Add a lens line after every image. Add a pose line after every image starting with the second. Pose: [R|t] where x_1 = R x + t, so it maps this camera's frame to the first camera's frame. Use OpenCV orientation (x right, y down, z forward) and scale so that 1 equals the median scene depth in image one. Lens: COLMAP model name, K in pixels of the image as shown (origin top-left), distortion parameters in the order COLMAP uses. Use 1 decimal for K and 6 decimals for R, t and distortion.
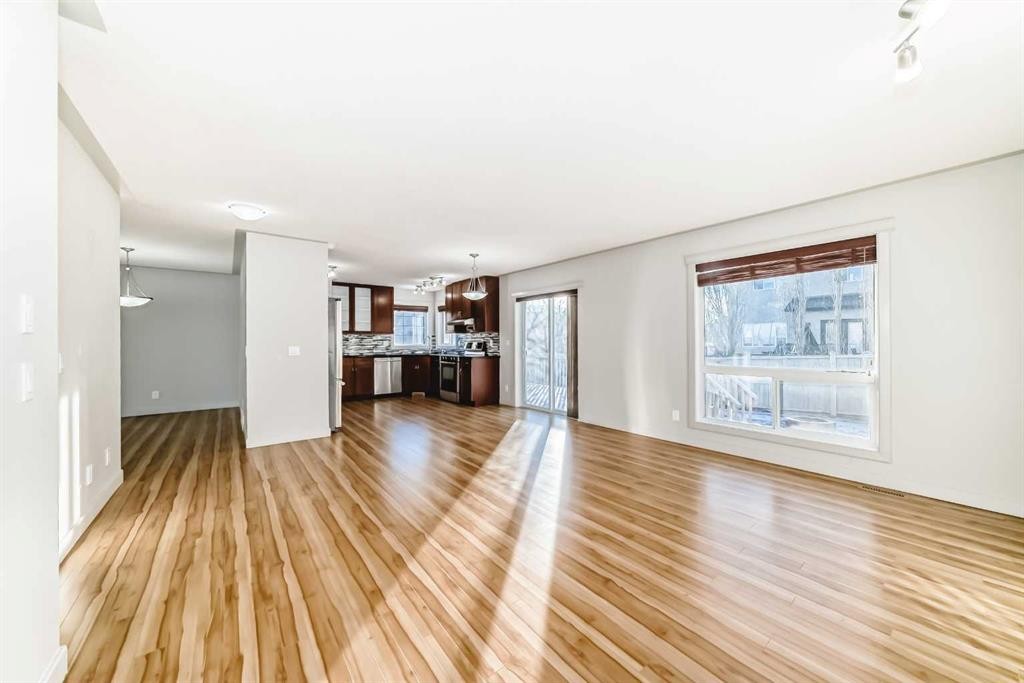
lens RADIAL K [[361.0, 0, 513.5], [0, 361.0, 349.4], [0, 0, 1]] dist [-0.014668, 0.000217]
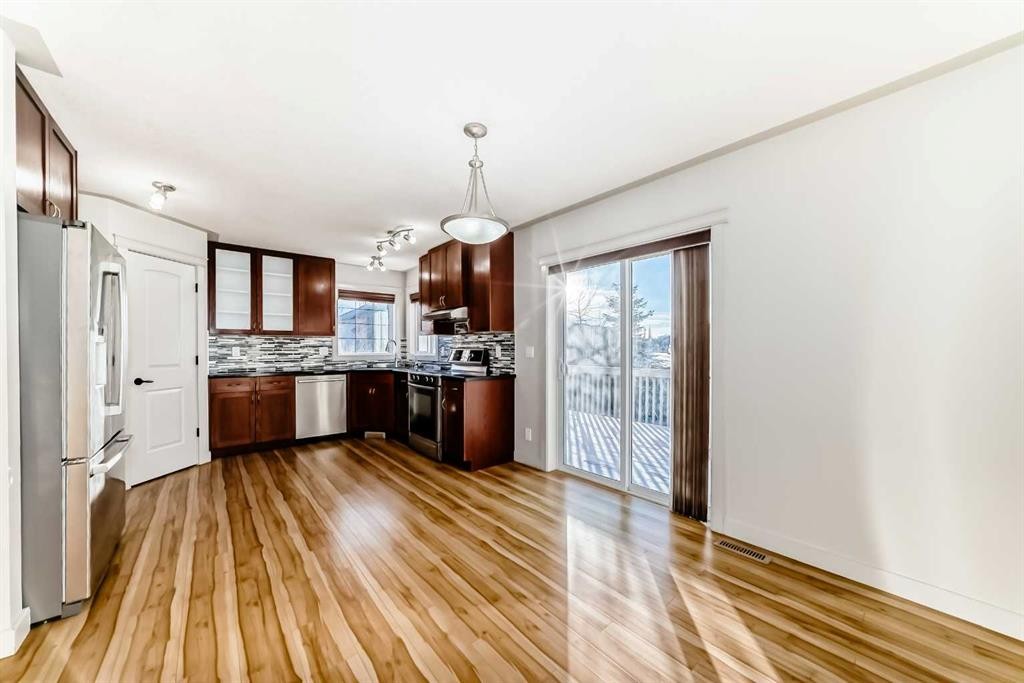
lens RADIAL K [[361.0, 0, 513.5], [0, 361.0, 349.4], [0, 0, 1]] dist [-0.014668, 0.000217]
pose [[0.999383, -0.000351, 0.035107, -0.057127], [0.000955, 0.999851, -0.017210, -0.010740], [-0.035096, 0.017233, 0.999235, 0.428762]]
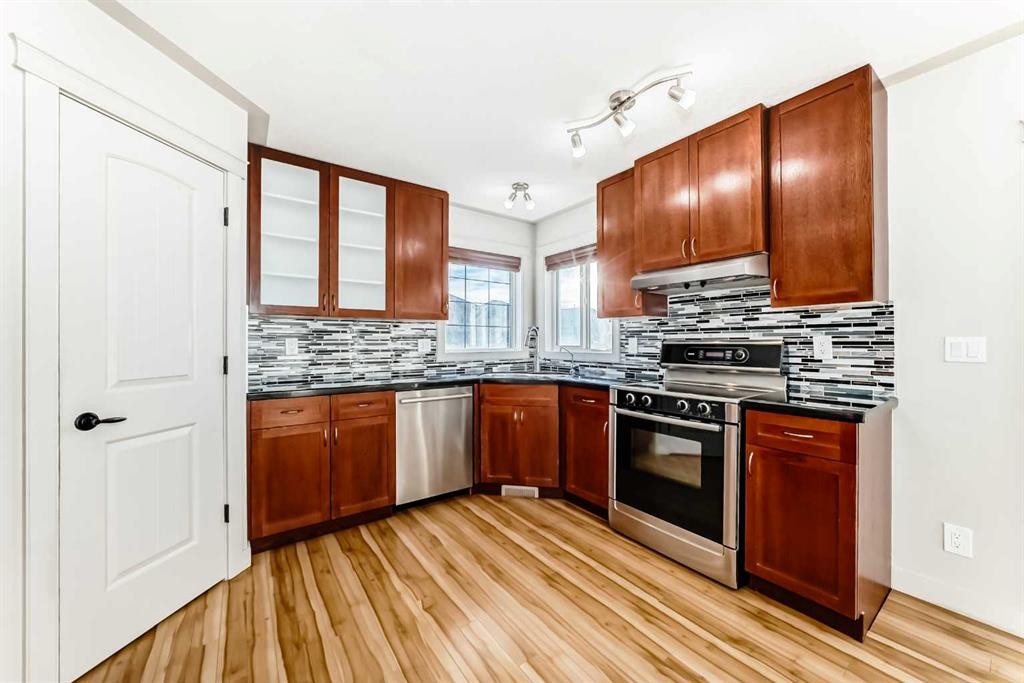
lens RADIAL K [[372.5, 0, 516.2], [0, 372.5, 339.8], [0, 0, 1]] dist [-0.019027, 0.000081]
pose [[0.999197, -0.000561, -0.040054, -0.279289], [-0.000456, 0.999678, -0.025387, -0.015643], [0.040056, 0.025384, 0.998875, 0.707175]]
